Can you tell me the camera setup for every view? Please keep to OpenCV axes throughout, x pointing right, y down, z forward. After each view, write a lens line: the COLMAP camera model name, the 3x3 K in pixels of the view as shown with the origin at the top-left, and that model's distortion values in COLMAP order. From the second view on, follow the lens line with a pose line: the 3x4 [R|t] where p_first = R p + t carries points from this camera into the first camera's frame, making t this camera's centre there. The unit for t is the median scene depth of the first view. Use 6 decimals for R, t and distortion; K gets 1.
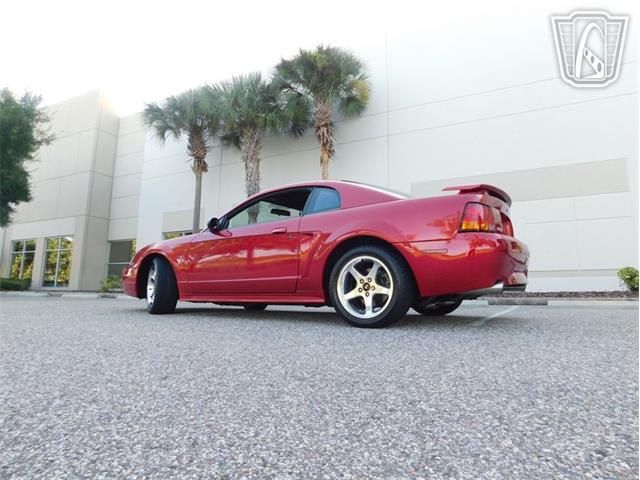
lens RADIAL K [[425.8, 0, 318.4], [0, 425.8, 240.4], [0, 0, 1]] dist [-0.062371, 0.004668]
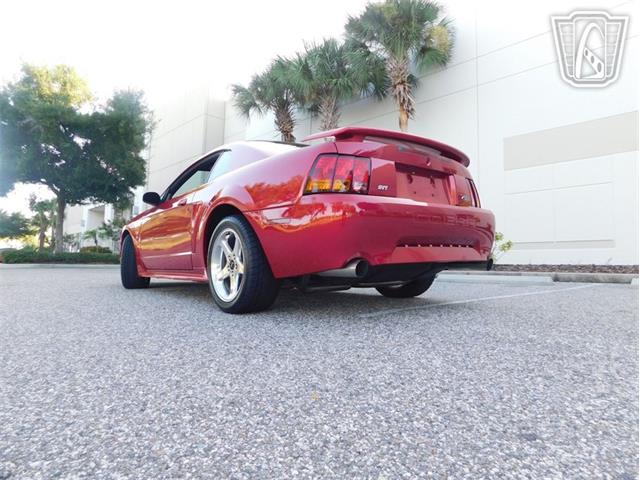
lens RADIAL K [[425.8, 0, 325.5], [0, 425.8, 237.4], [0, 0, 1]] dist [-0.062371, 0.004668]
pose [[0.943601, -0.019890, -0.330488, 0.153306], [0.040615, 0.997609, 0.055924, 0.003587], [0.328585, -0.066193, 0.942152, 0.066823]]
